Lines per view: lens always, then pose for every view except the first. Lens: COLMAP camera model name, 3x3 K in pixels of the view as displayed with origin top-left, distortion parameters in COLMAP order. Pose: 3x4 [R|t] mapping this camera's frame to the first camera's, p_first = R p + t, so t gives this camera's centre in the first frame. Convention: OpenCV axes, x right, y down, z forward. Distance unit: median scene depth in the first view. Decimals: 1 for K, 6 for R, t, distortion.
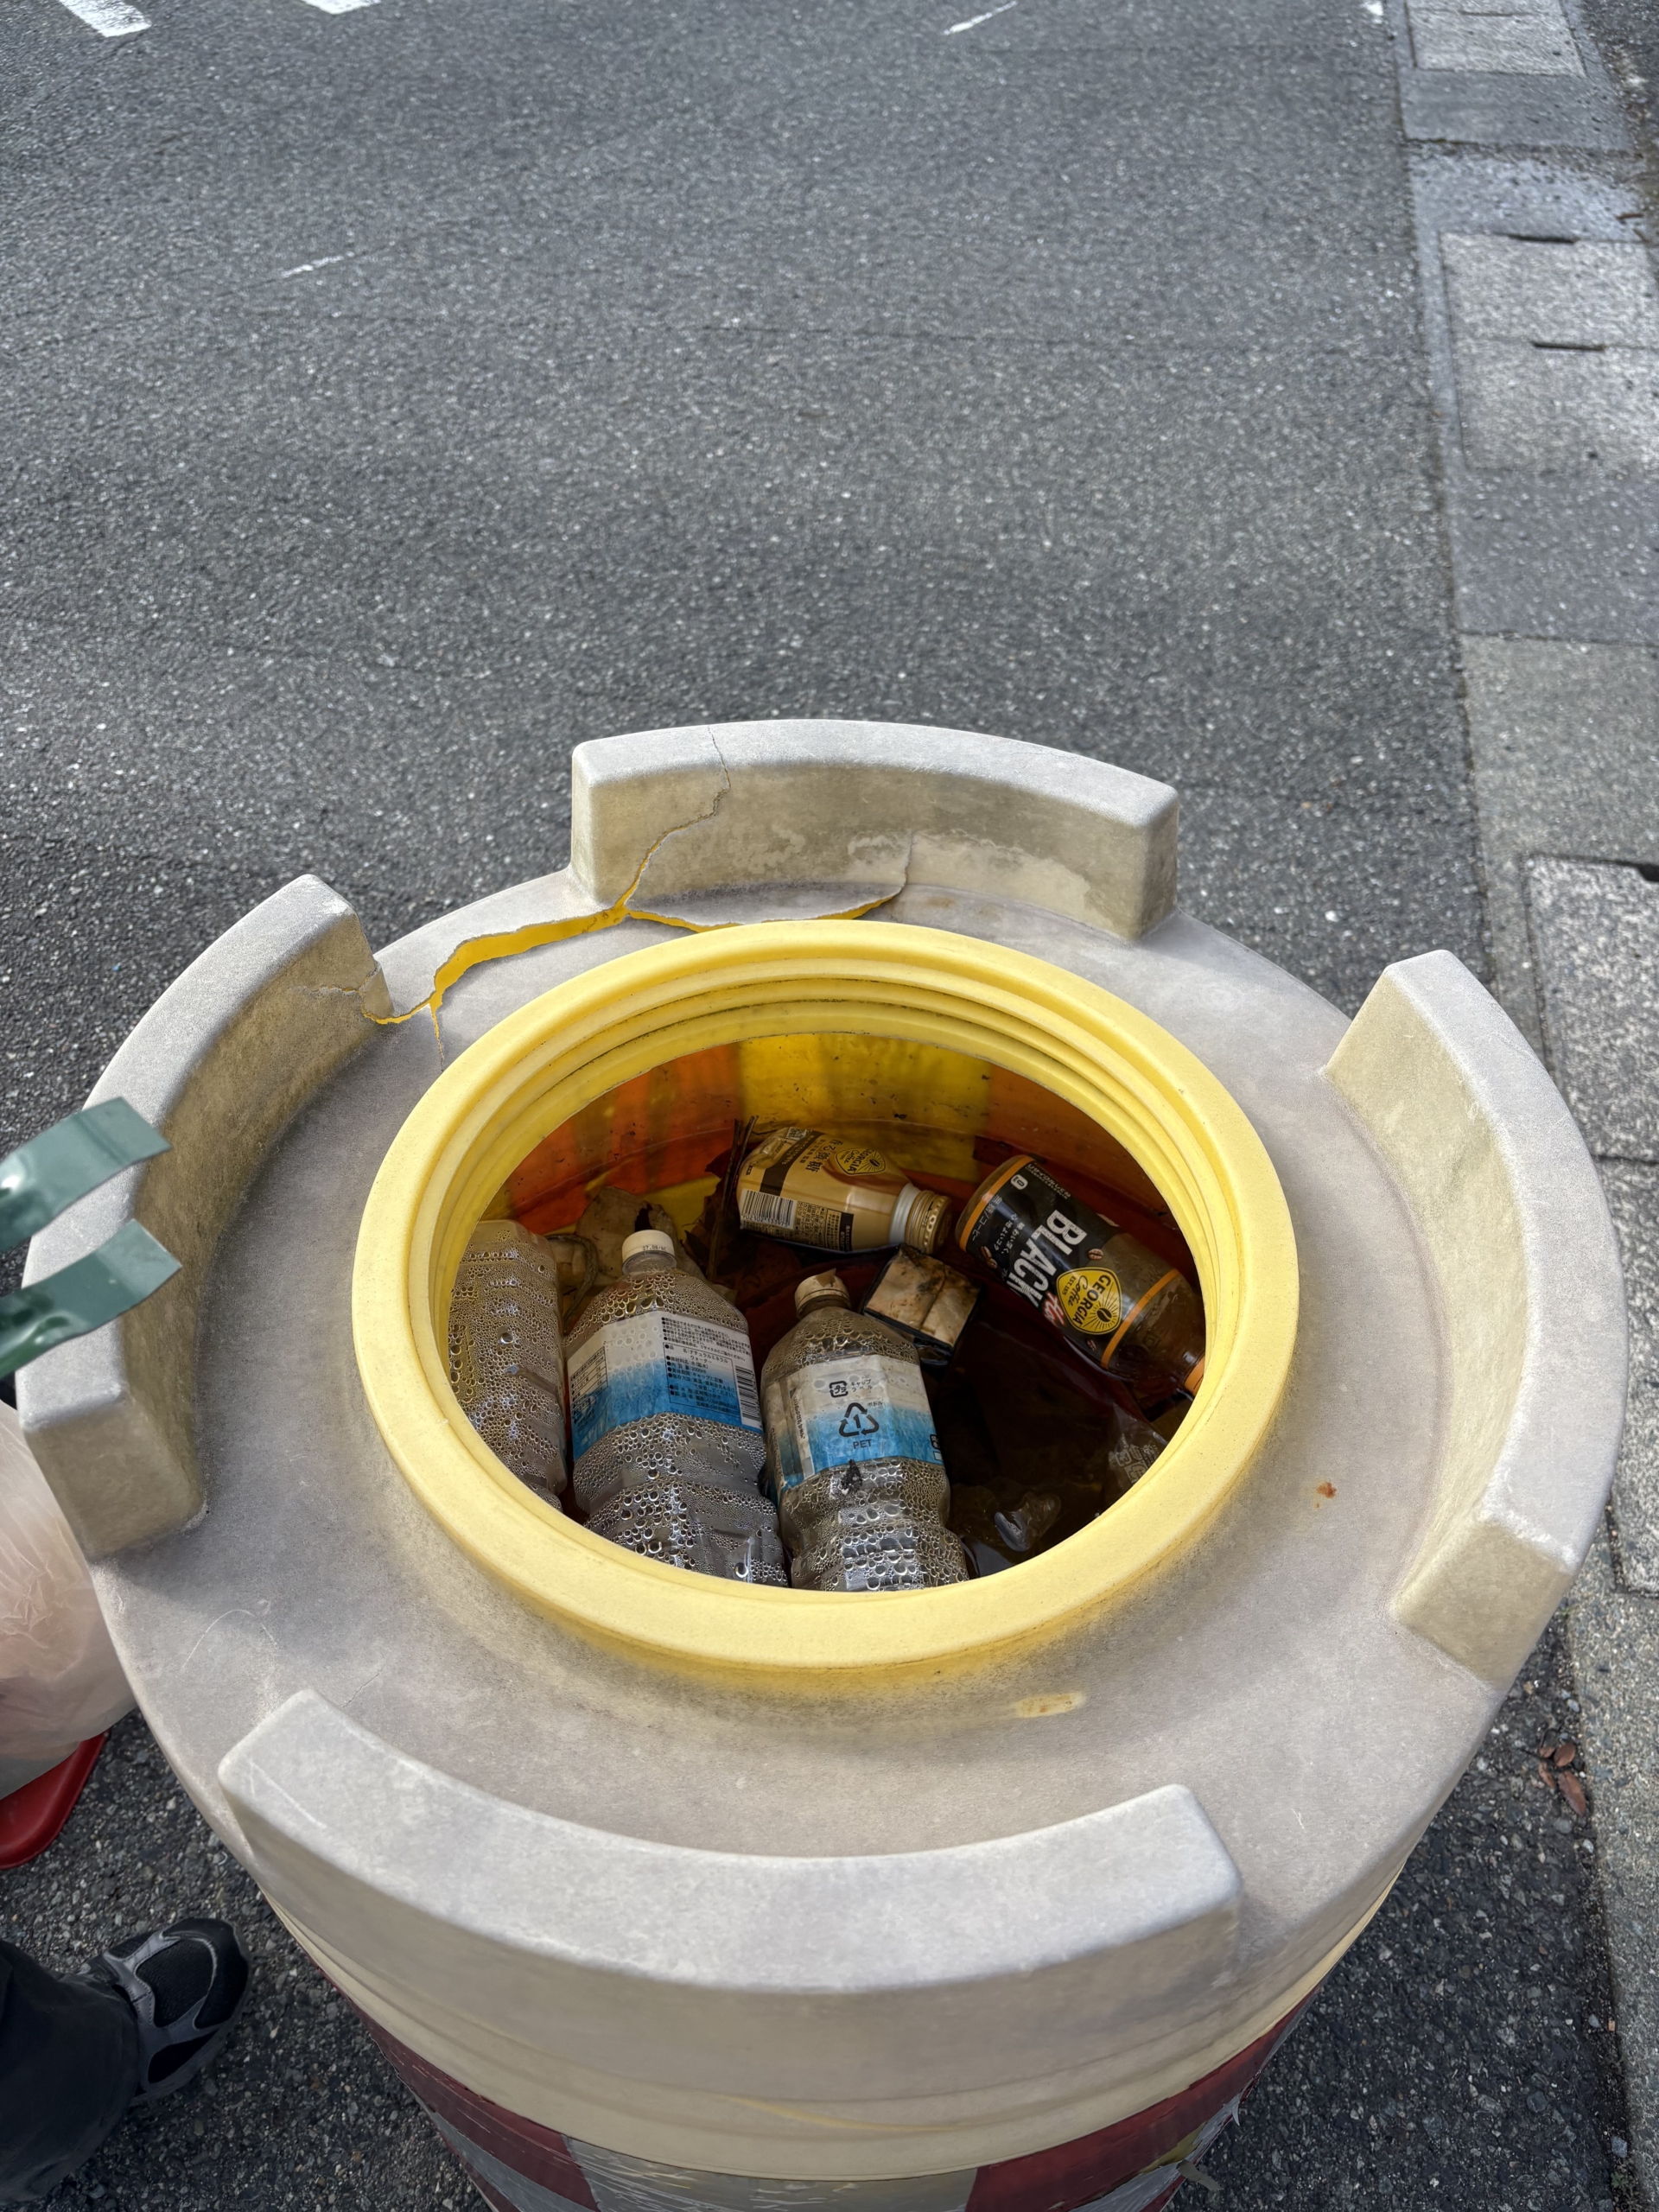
lens RADIAL K [[1661.8, 0, 864.7], [0, 1661.8, 1094.6], [0, 0, 1]] dist [0.048958, -0.061556]
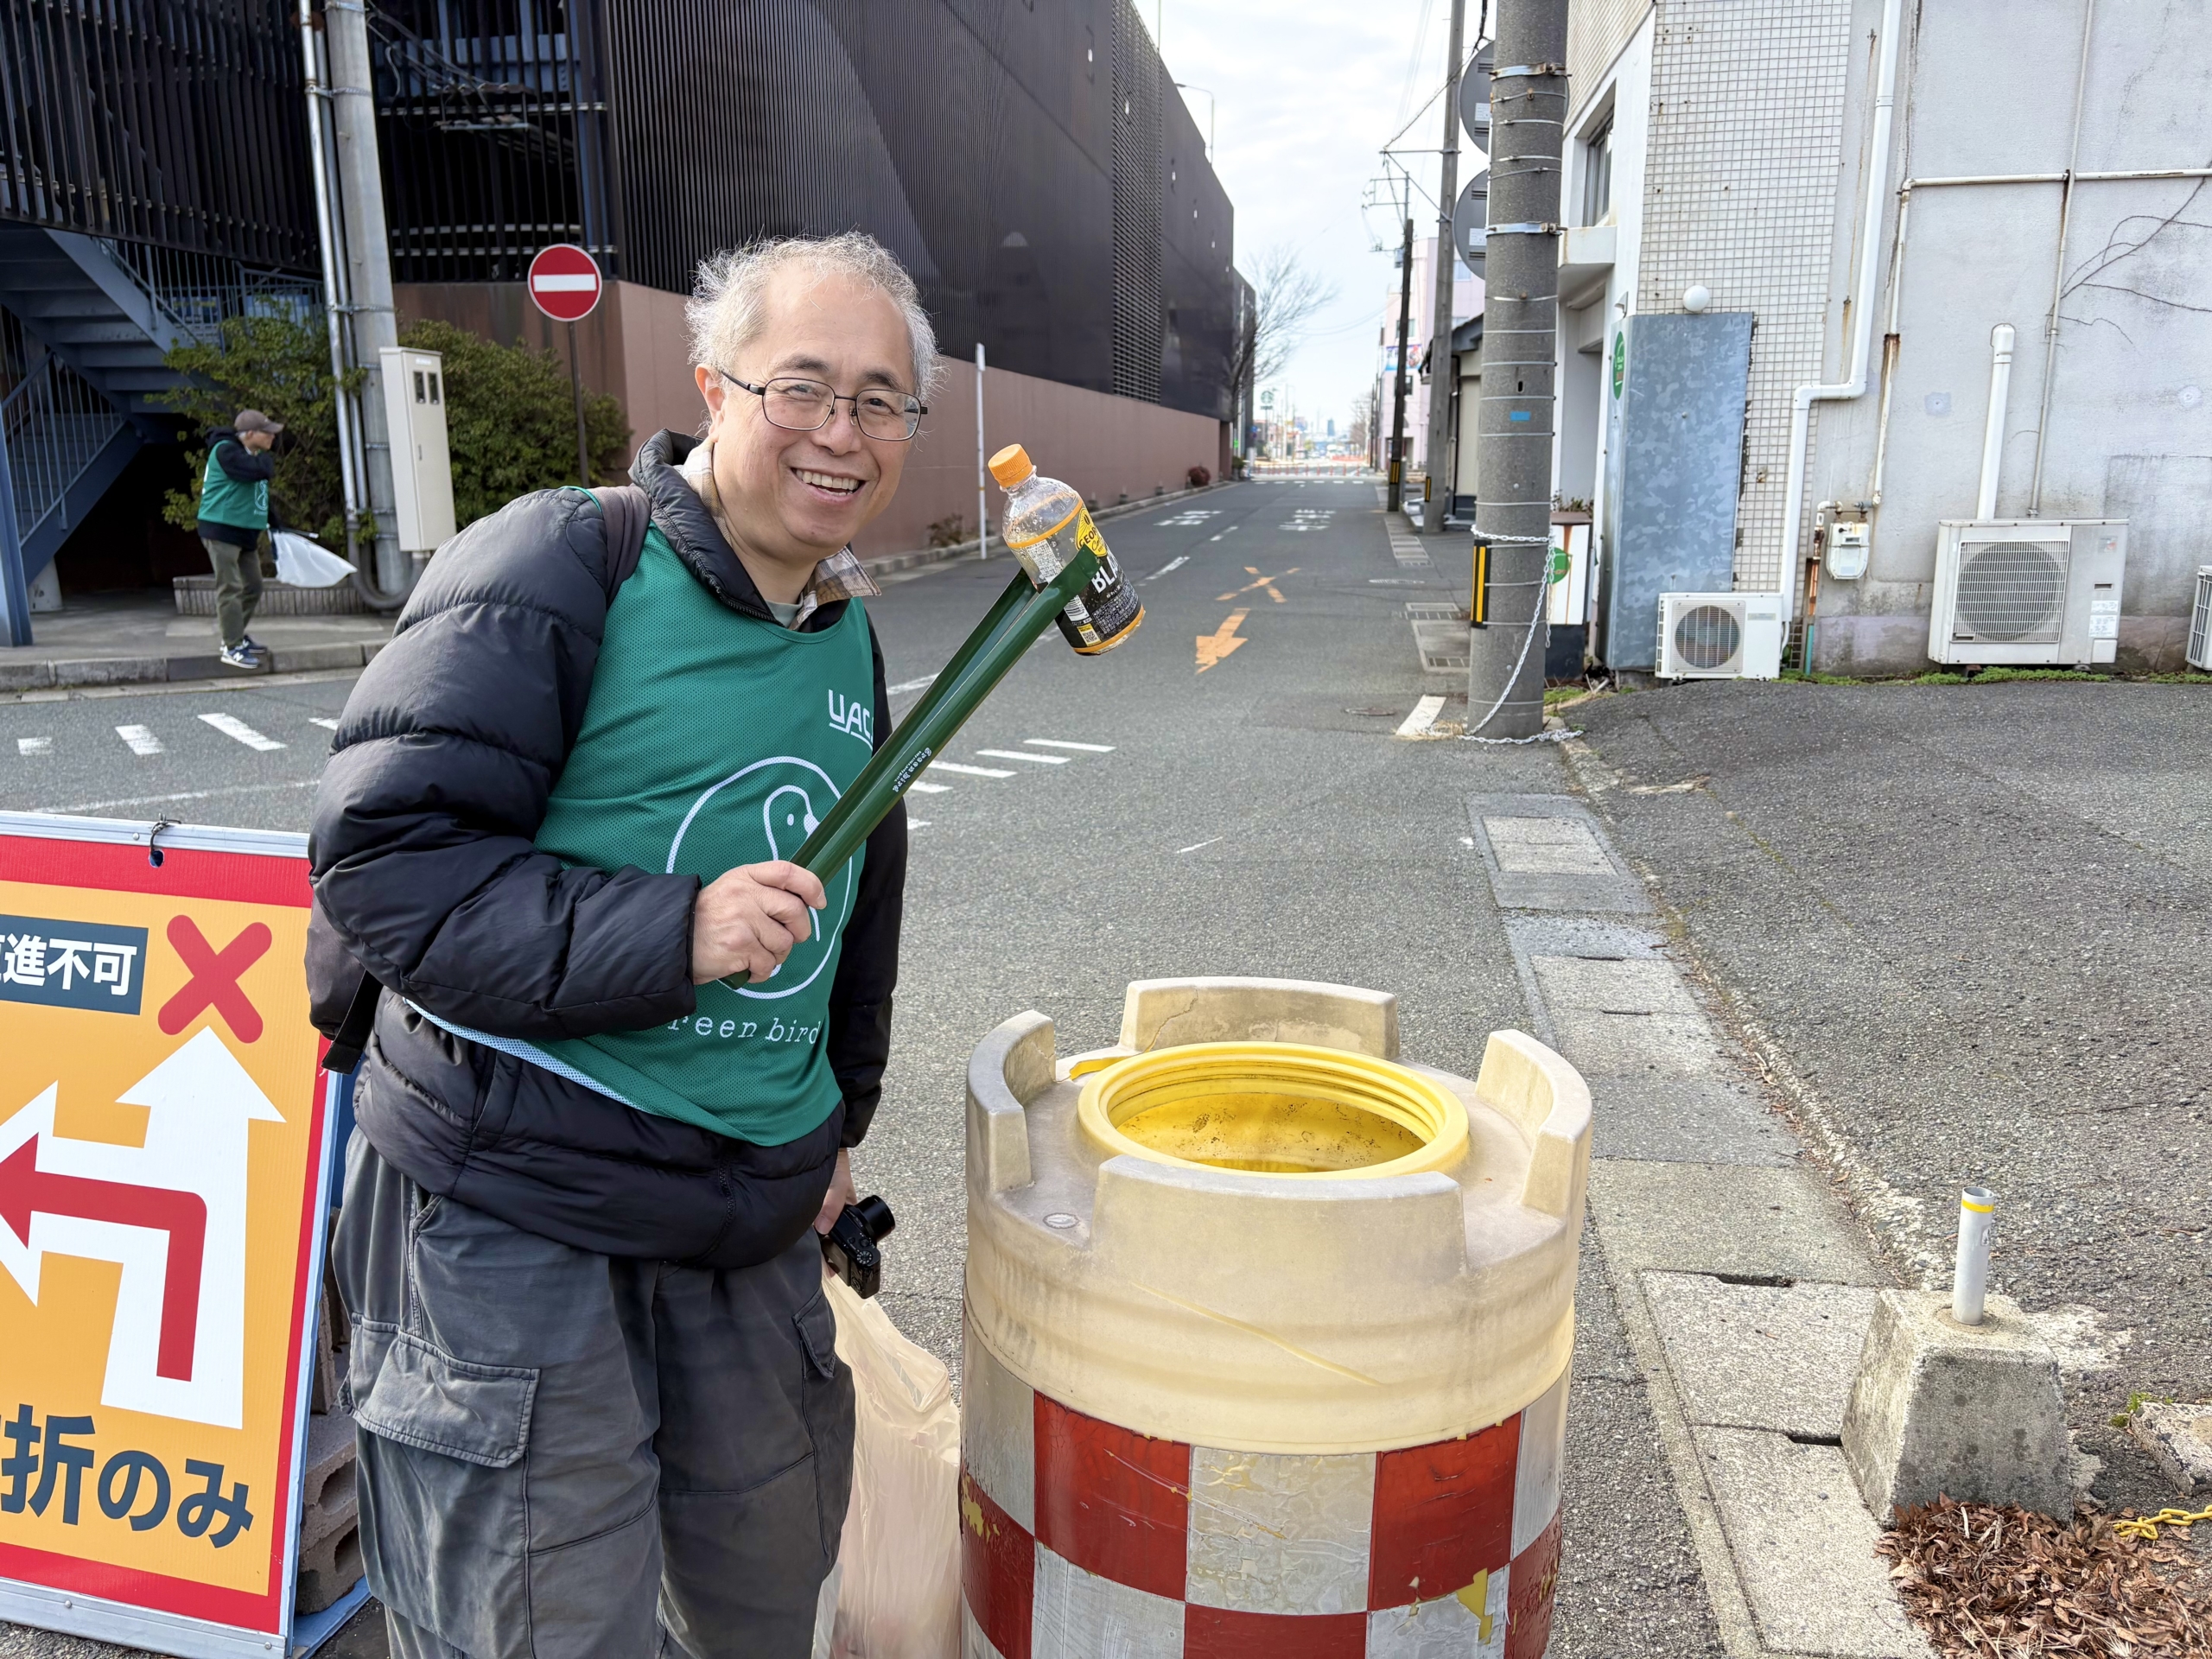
lens RADIAL K [[1661.8, 0, 1106.0], [0, 1661.8, 829.5], [0, 0, 1]] dist [0.048958, -0.061556]
pose [[0.999610, 0.002833, 0.027782, -0.244371], [0.013660, 0.818091, -0.574926, 0.841718], [-0.024357, 0.575081, 0.817734, -0.888284]]
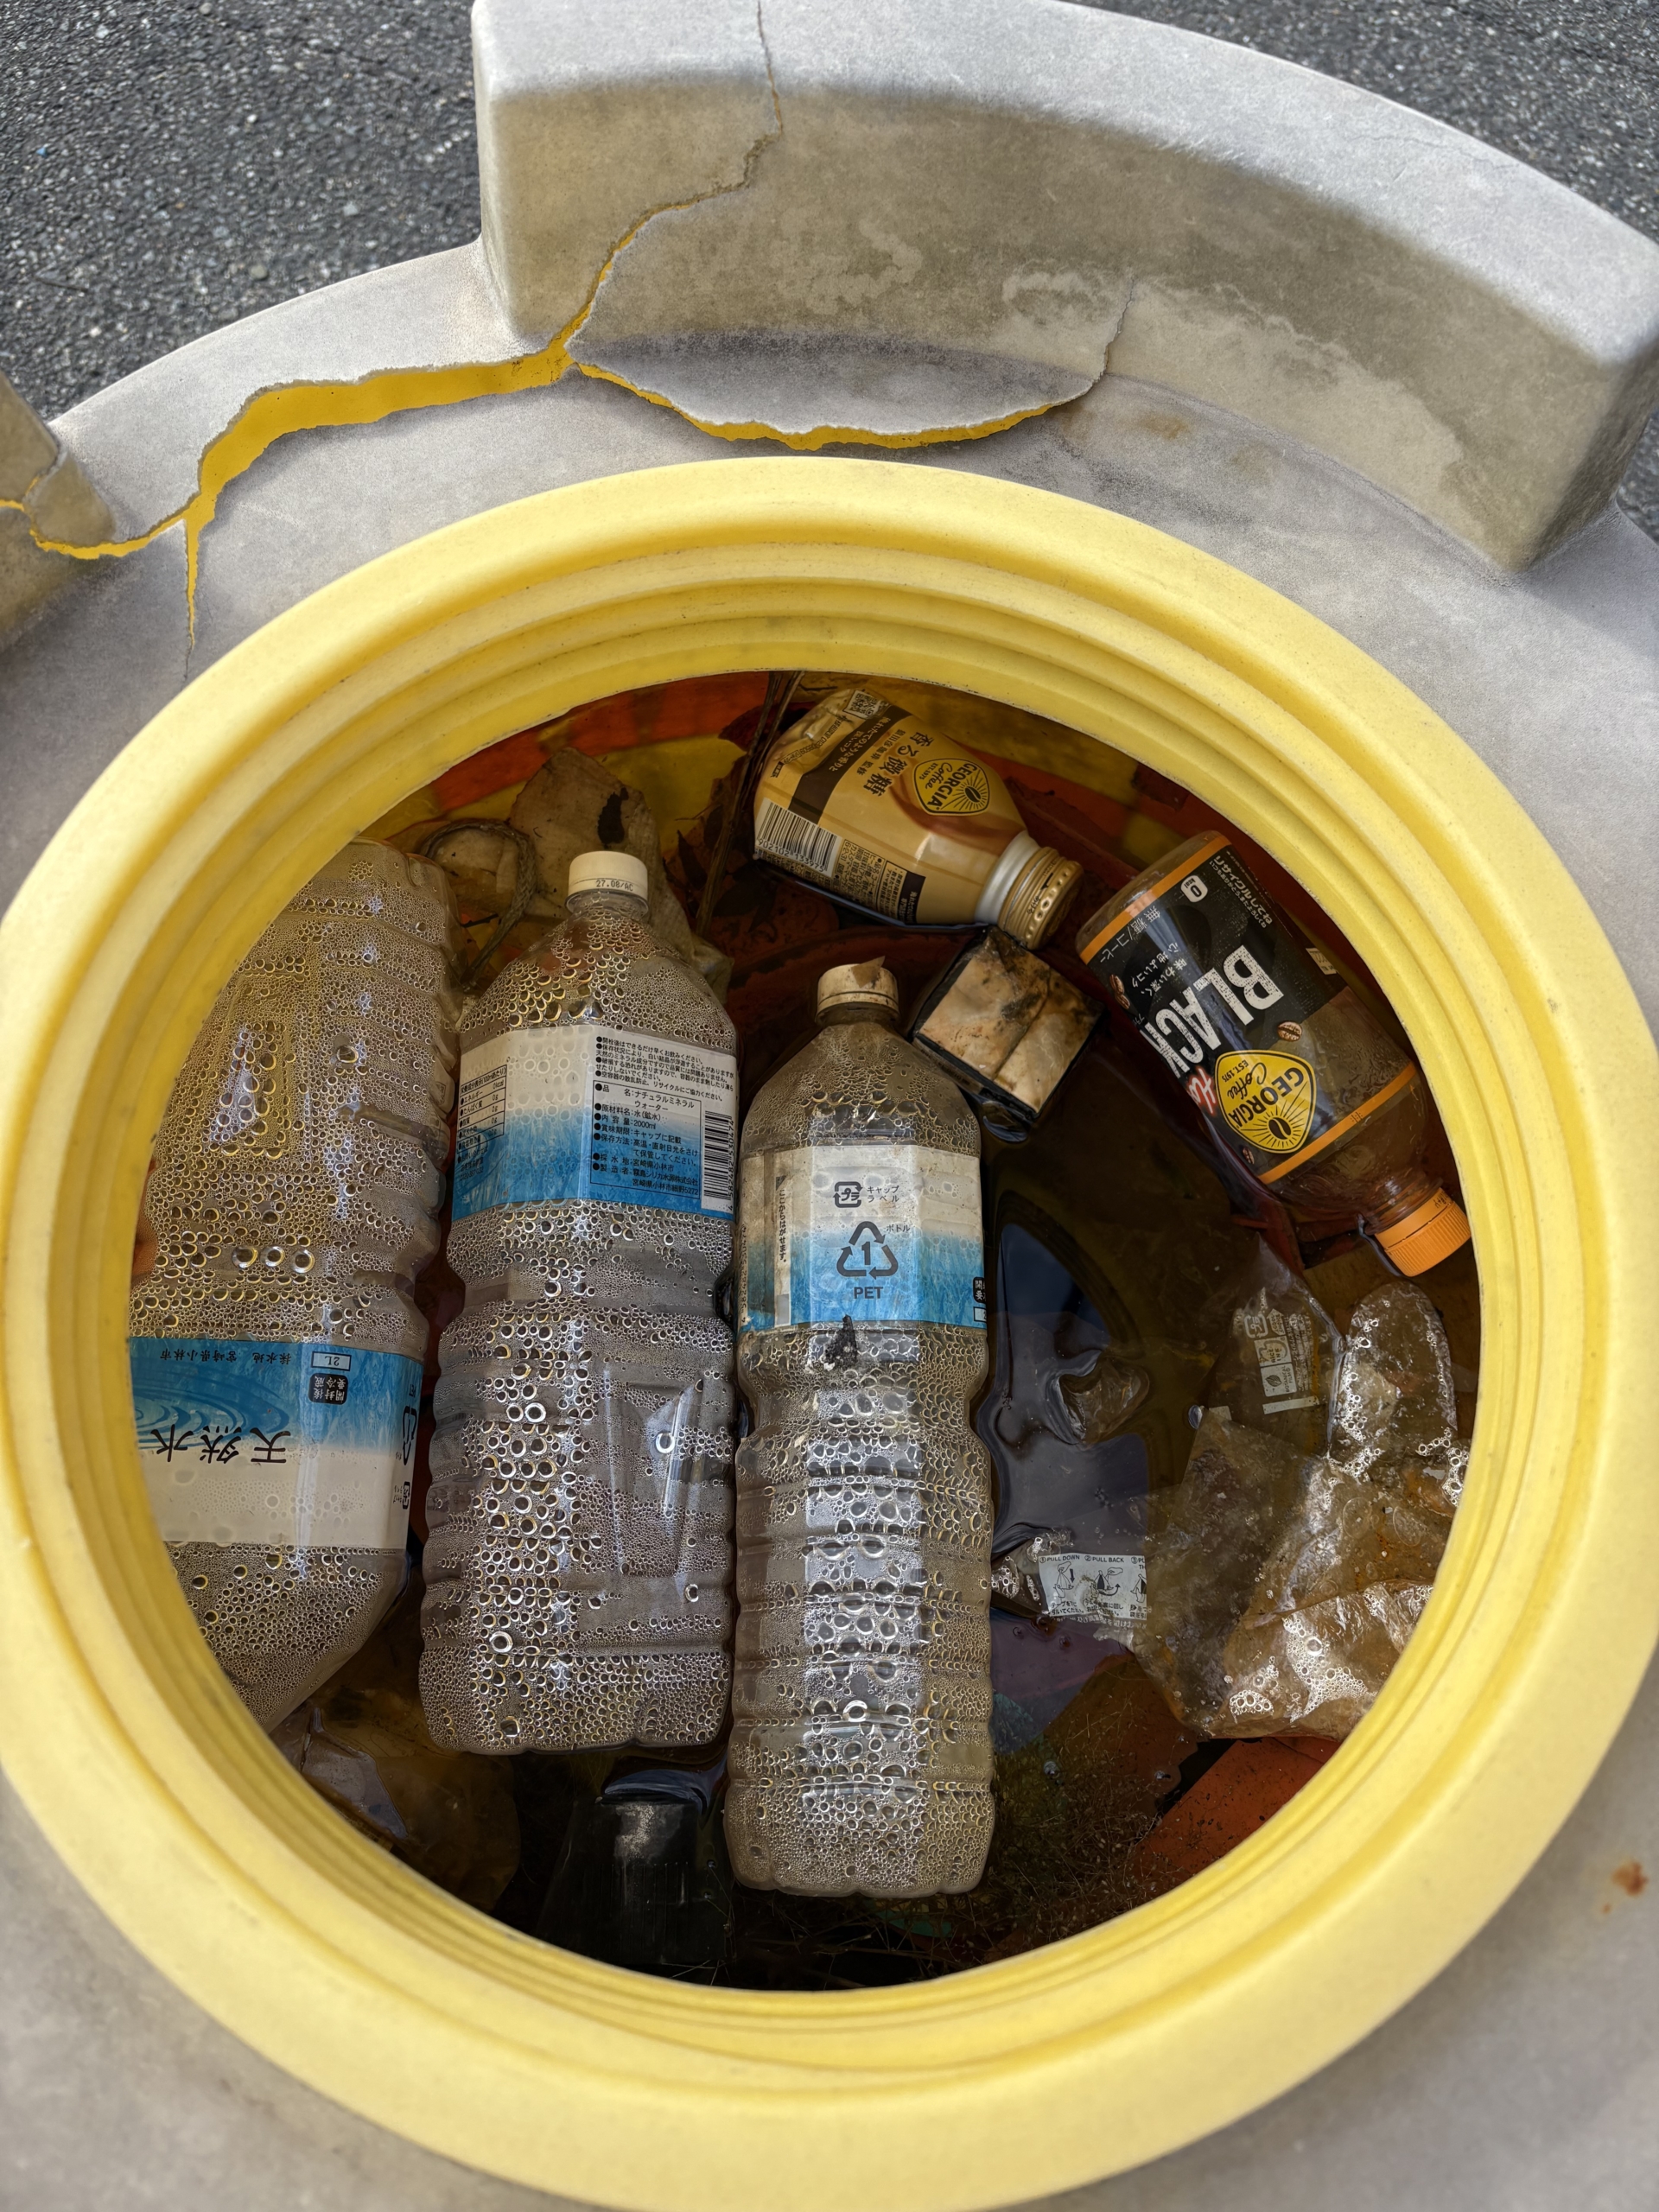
lens RADIAL K [[1689.1, 0, 835.5], [0, 1689.1, 1107.9], [0, 0, 1]] dist [0.030172, -0.035935]
pose [[0.985156, 0.165096, -0.047016, 0.004941], [-0.129869, 0.895928, 0.424791, -0.128985], [0.112254, -0.412379, 0.904070, 0.394783]]
